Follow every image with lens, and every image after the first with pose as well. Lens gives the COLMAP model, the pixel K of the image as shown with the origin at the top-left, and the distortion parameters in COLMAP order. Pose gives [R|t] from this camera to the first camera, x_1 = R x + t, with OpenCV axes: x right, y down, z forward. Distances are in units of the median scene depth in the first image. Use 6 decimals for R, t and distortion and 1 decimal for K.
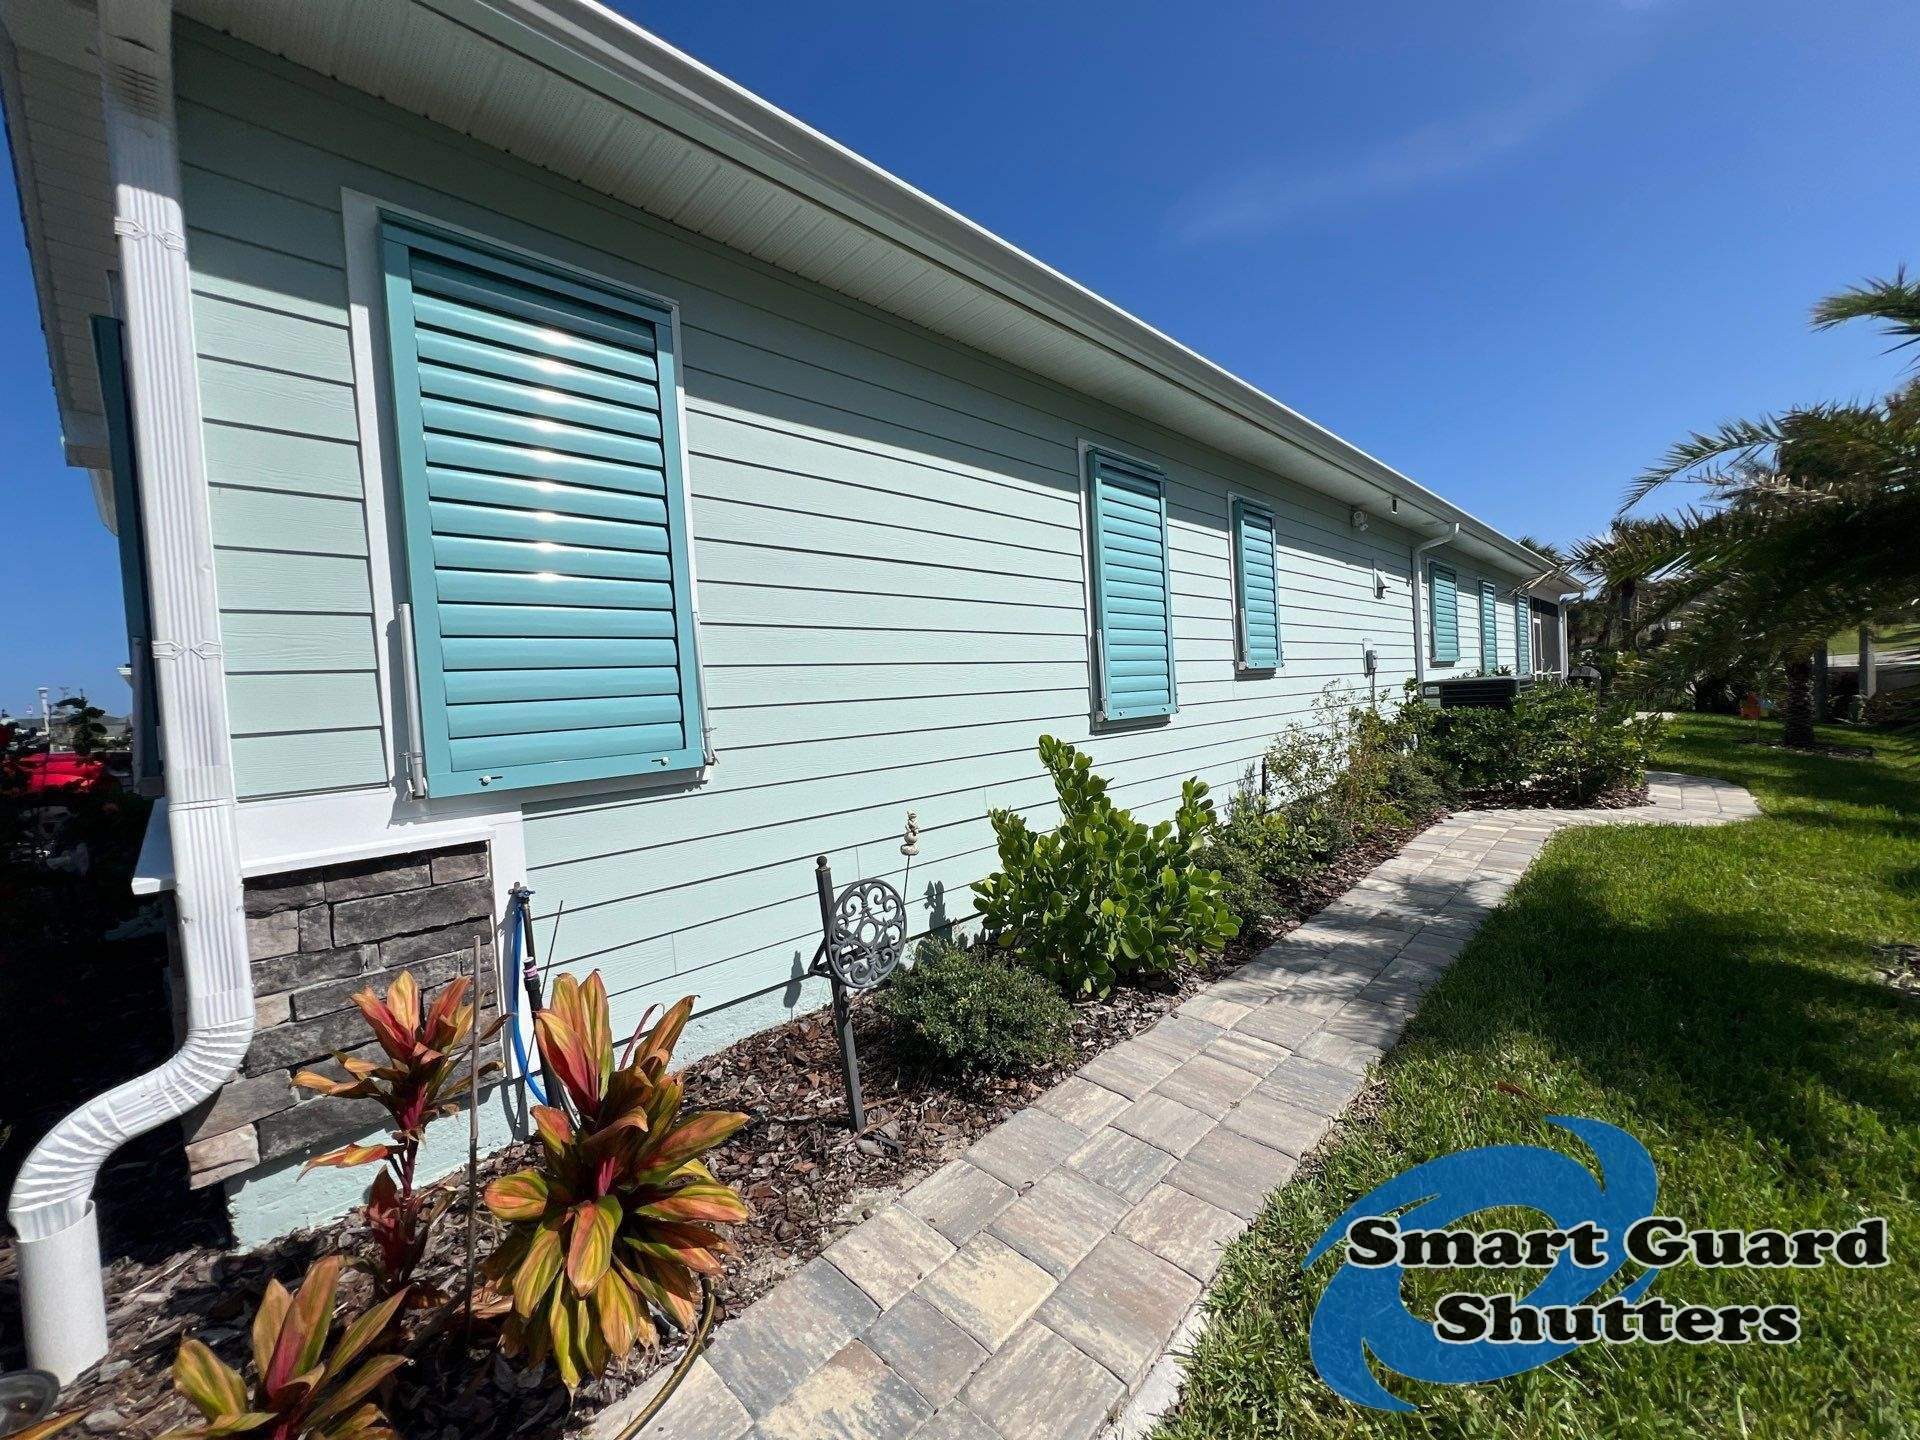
lens RADIAL K [[764.2, 0, 958.0], [0, 764.2, 715.7], [0, 0, 1]] dist [-0.001576, -0.000245]
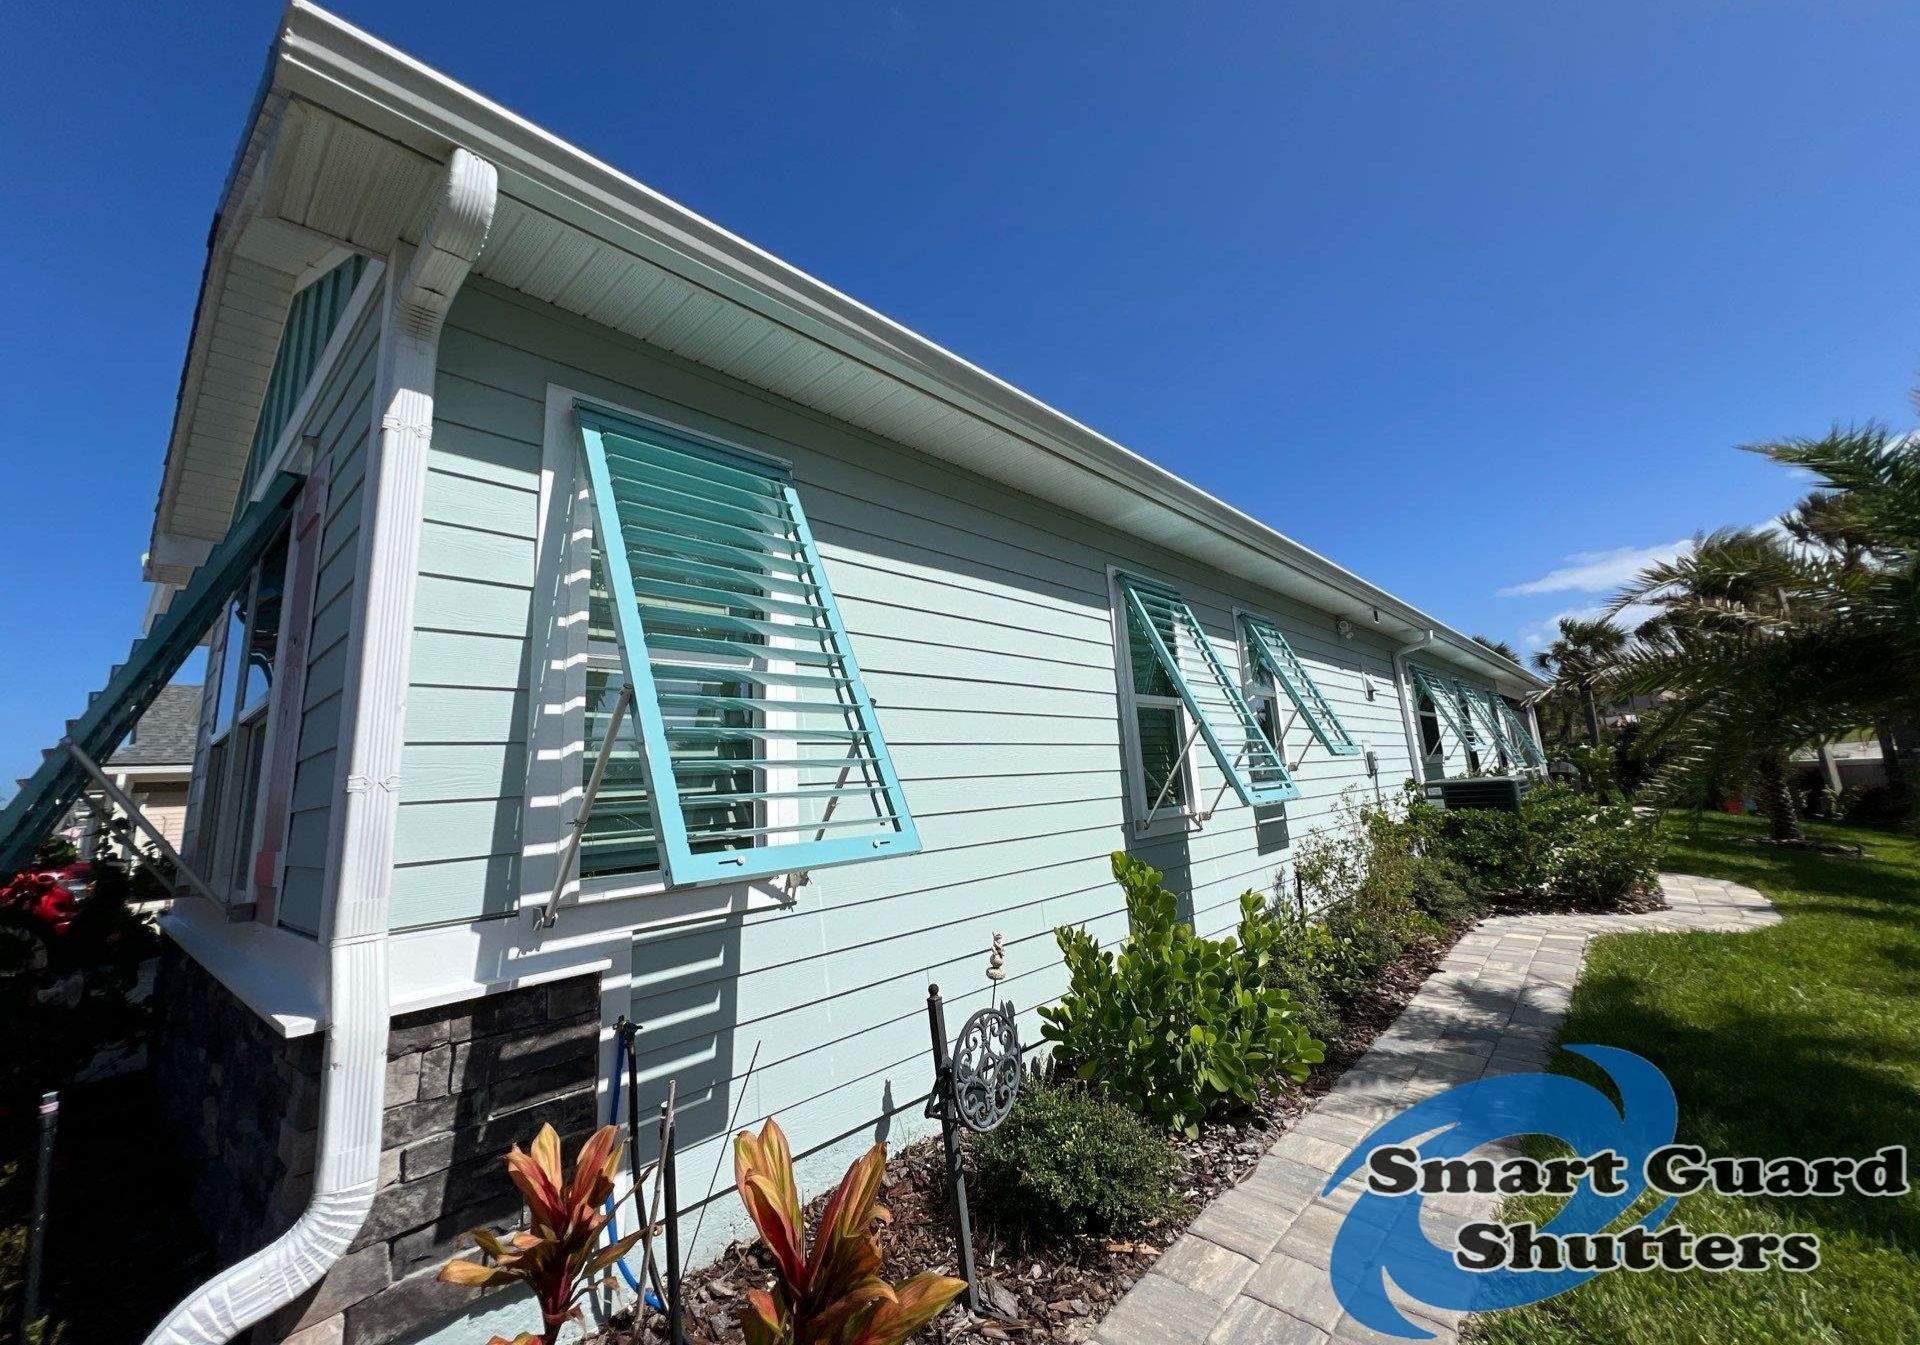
lens RADIAL K [[768.0, 0, 956.6], [0, 768.0, 622.1], [0, 0, 1]] dist [-0.004874, 0.001144]
pose [[0.999406, 0.003727, 0.034269, -0.149369], [0.004604, 0.970803, -0.239835, -0.027642], [-0.034162, 0.239850, 0.970209, -0.070227]]
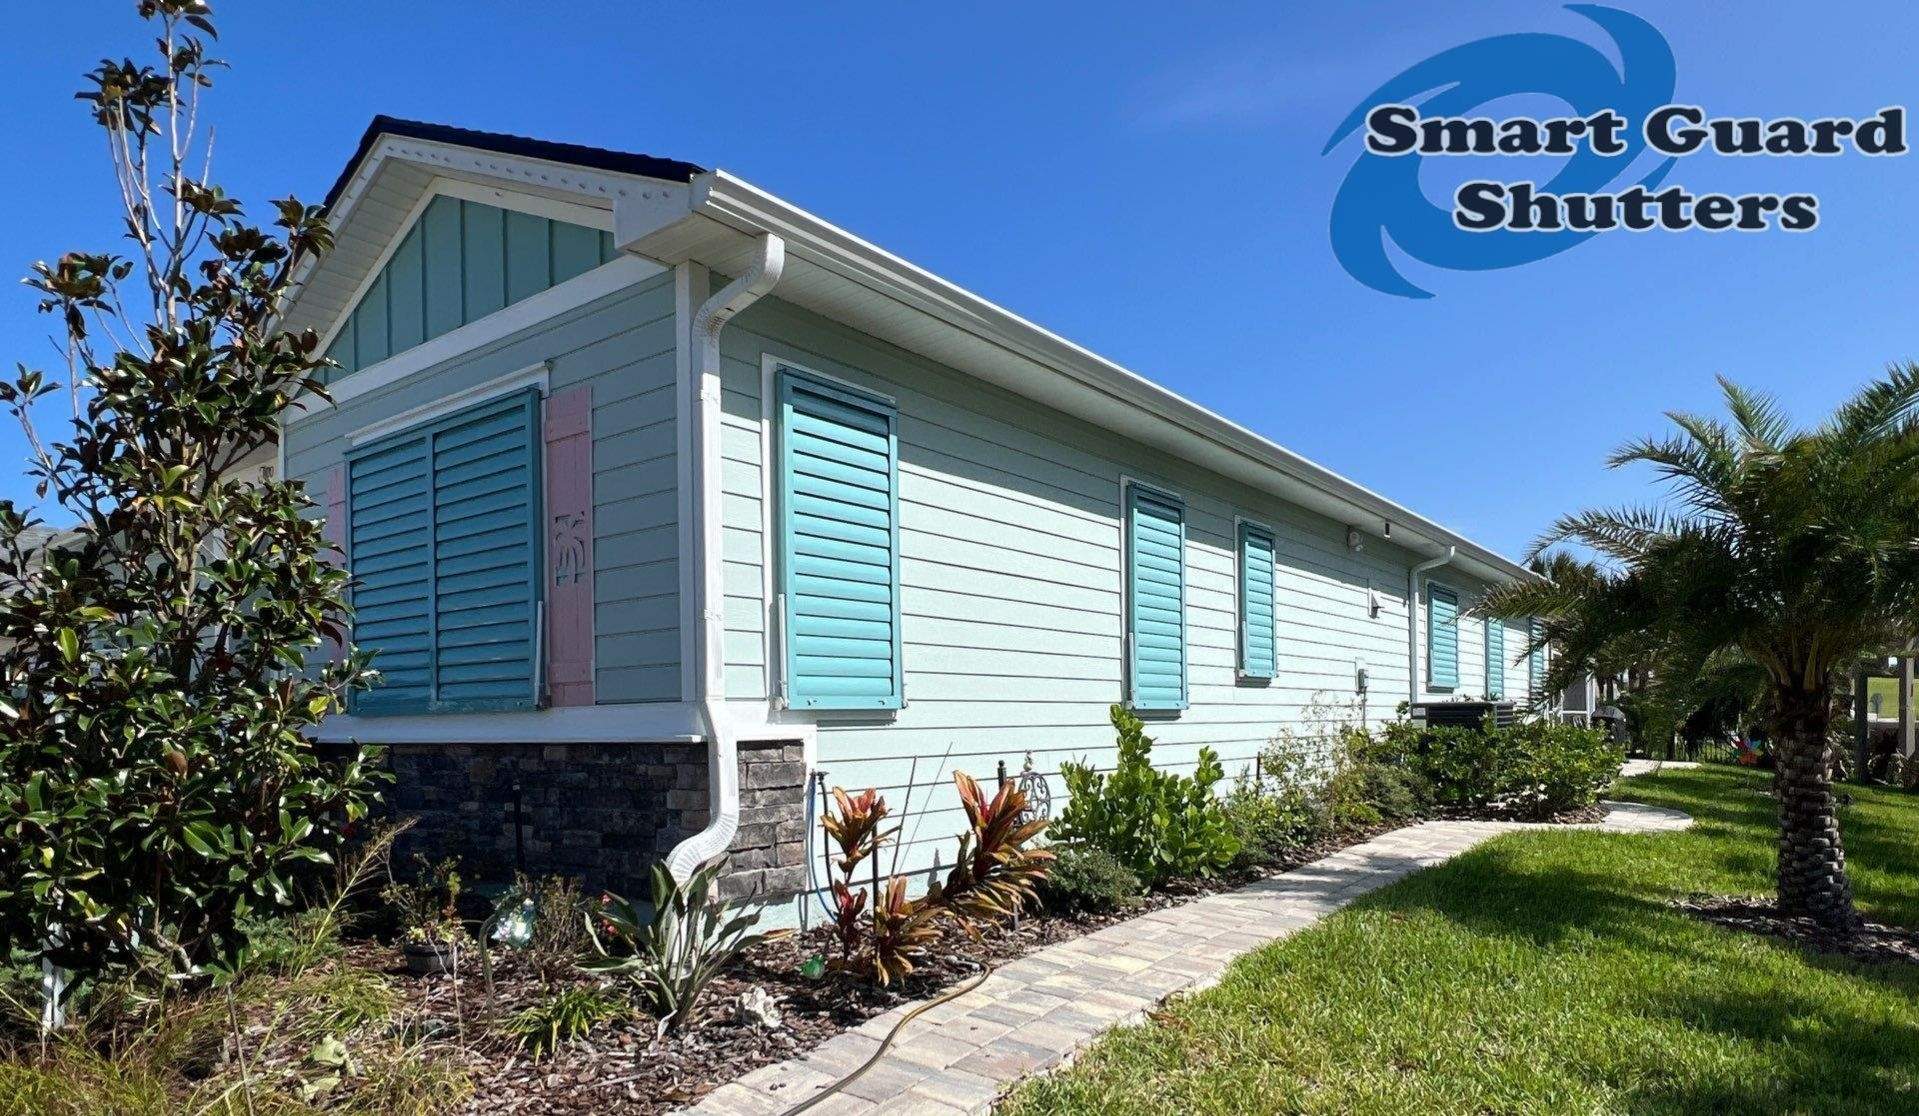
lens RADIAL K [[1104.5, 0, 947.9], [0, 1104.5, 714.1], [0, 0, 1]] dist [0.002822, -0.003237]
pose [[0.992855, 0.047442, 0.109490, -0.450372], [-0.043738, 0.998395, -0.035988, 0.141744], [-0.111021, 0.030942, 0.993336, -1.087171]]
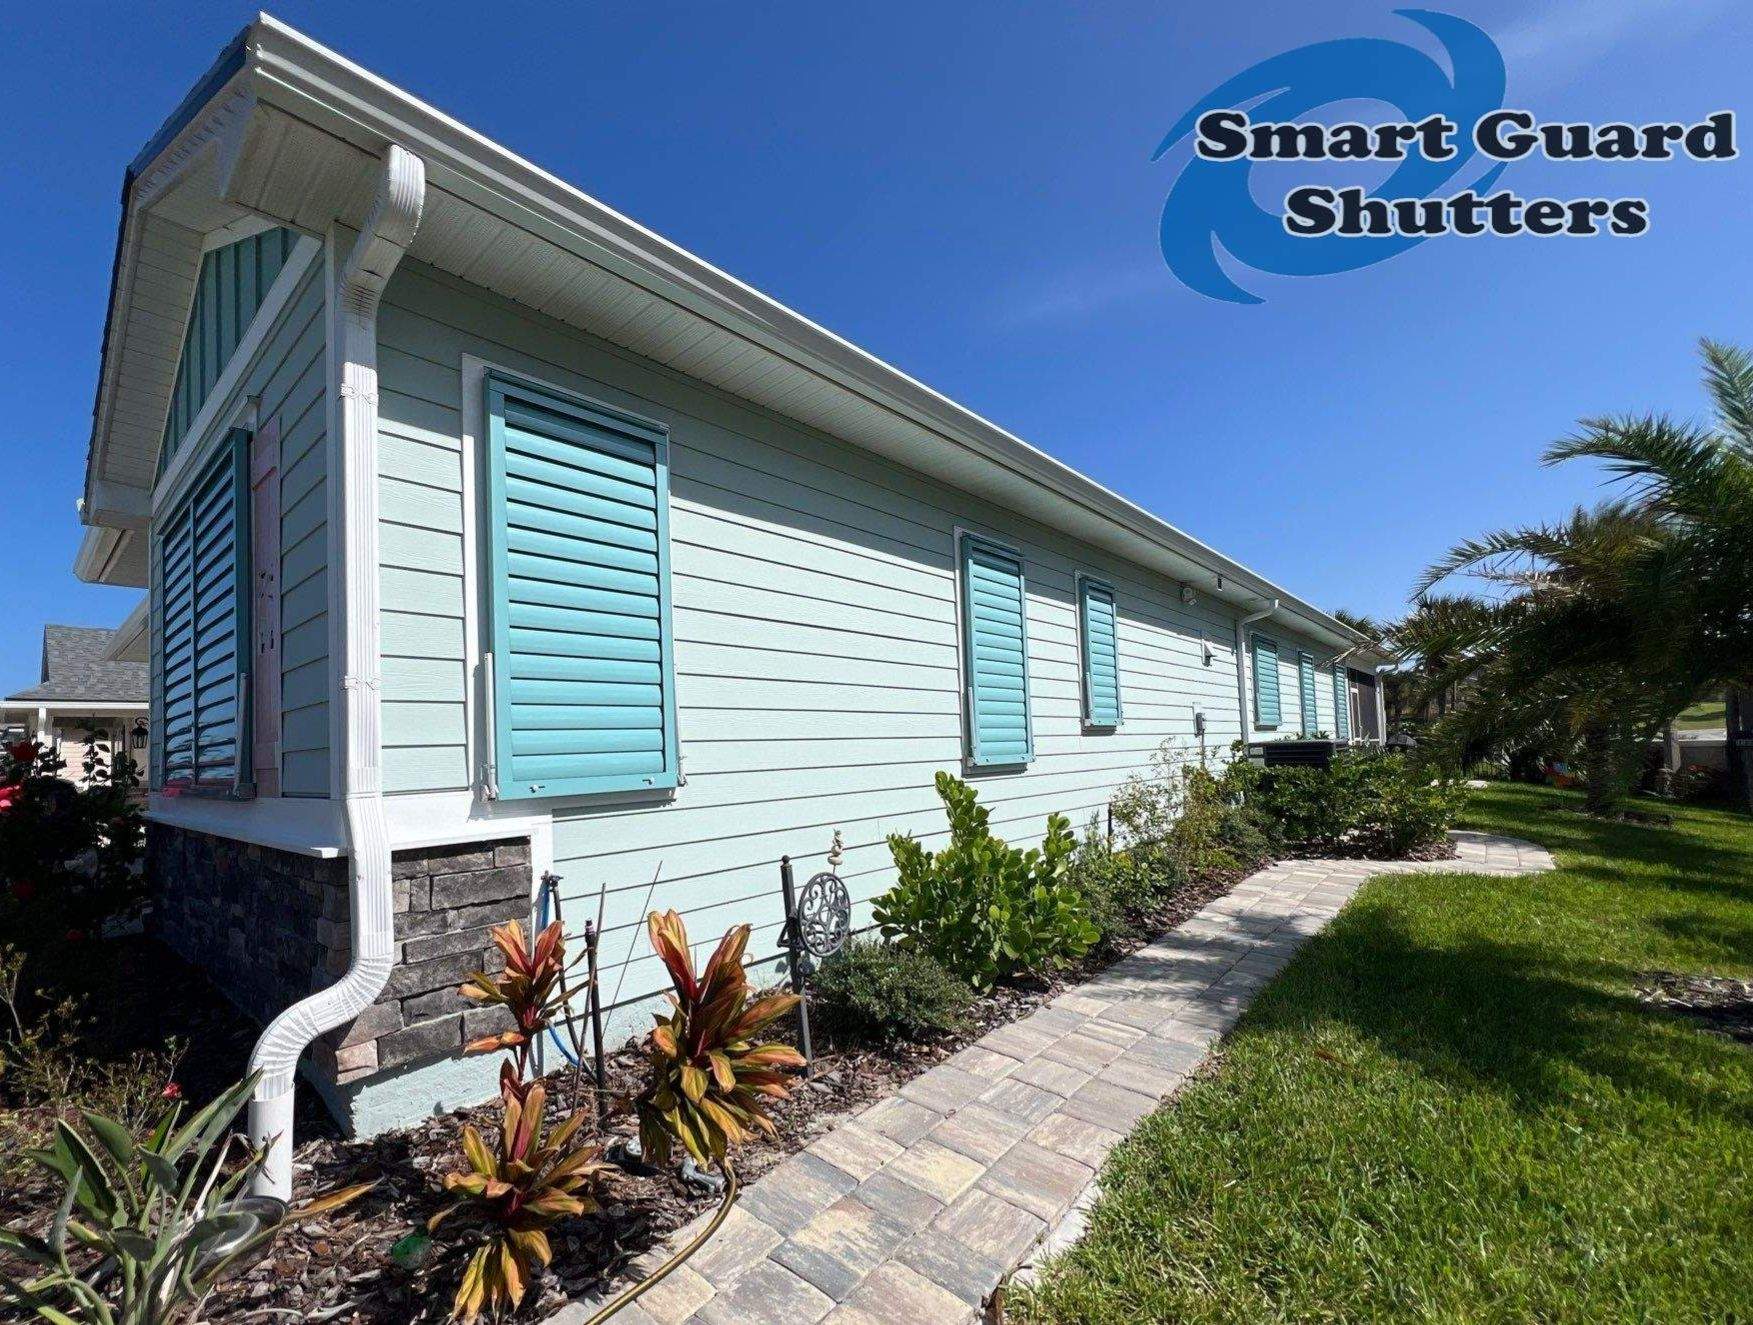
lens RADIAL K [[763.0, 0, 790.4], [0, 763.0, 715.3], [0, 0, 1]] dist [-0.002921, 0.000668]
pose [[0.999668, 0.025195, 0.005473, -0.148031], [-0.024731, 0.997042, -0.072767, 0.033708], [-0.007290, 0.072608, 0.997334, -0.240066]]
